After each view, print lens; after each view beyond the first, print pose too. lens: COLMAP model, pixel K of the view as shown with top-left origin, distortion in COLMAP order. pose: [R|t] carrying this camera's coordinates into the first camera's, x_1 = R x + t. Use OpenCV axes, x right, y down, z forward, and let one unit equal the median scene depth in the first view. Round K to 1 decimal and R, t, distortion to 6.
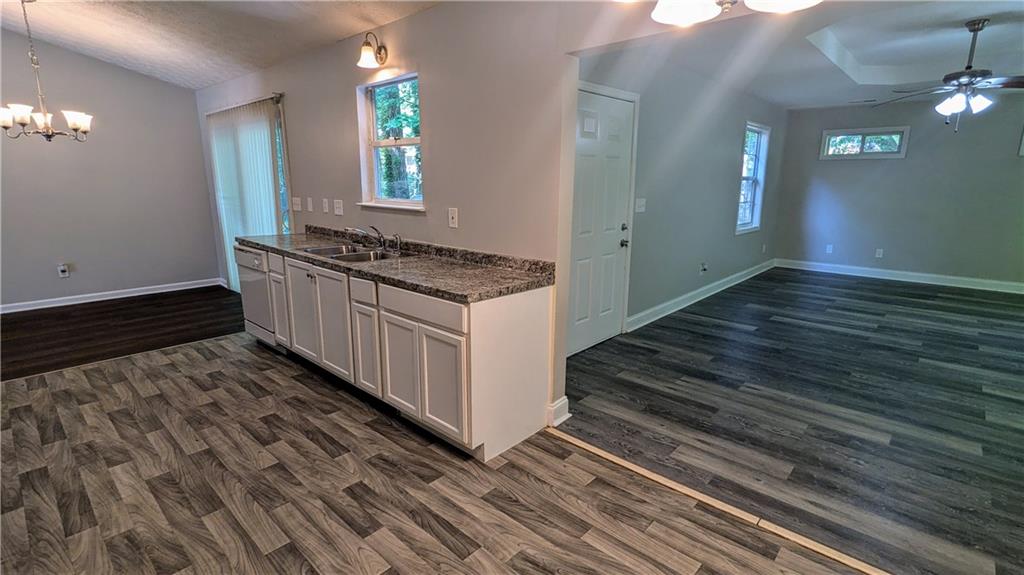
lens RADIAL K [[482.5, 0, 513.0], [0, 482.5, 291.8], [0, 0, 1]] dist [0.000973, 0.000996]
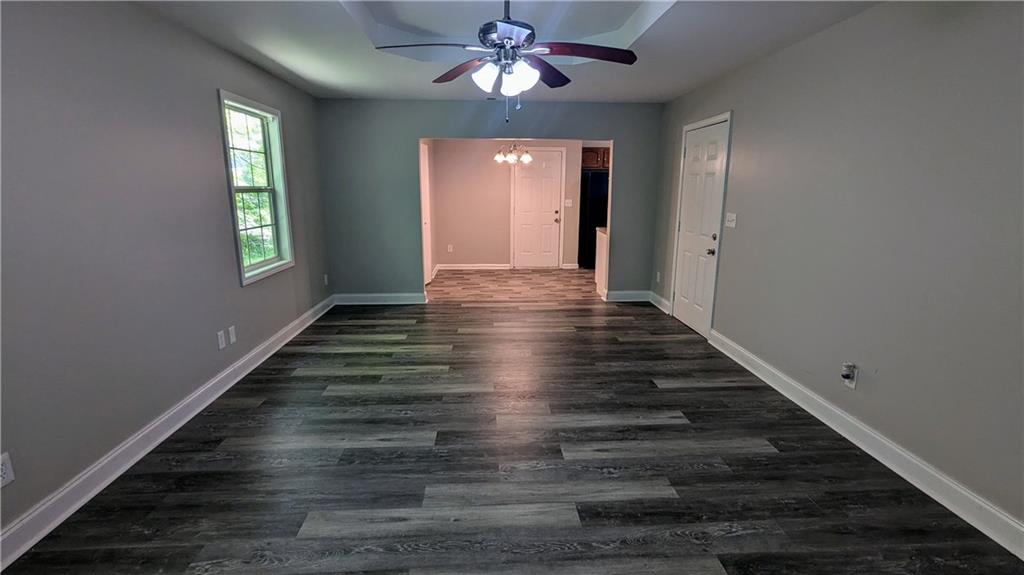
lens RADIAL K [[482.5, 0, 510.9], [0, 482.5, 289.0], [0, 0, 1]] dist [0.000973, 0.000996]
pose [[-0.700140, 0.144018, -0.699330, 1.292692], [-0.167309, 0.919085, 0.356777, -0.329614], [0.694126, 0.366798, -0.619393, 1.372929]]
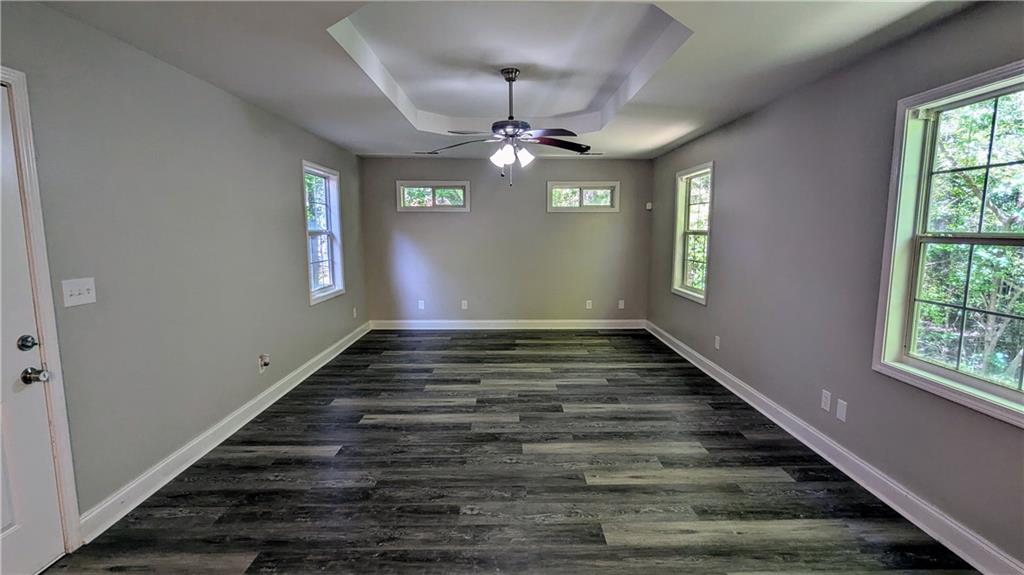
lens RADIAL K [[482.5, 0, 515.8], [0, 482.5, 287.2], [0, 0, 1]] dist [0.000973, 0.000996]
pose [[0.723710, -0.085714, 0.684760, 0.254238], [0.157772, 0.986528, -0.043258, -0.090079], [-0.671827, 0.139342, 0.727484, 0.323097]]
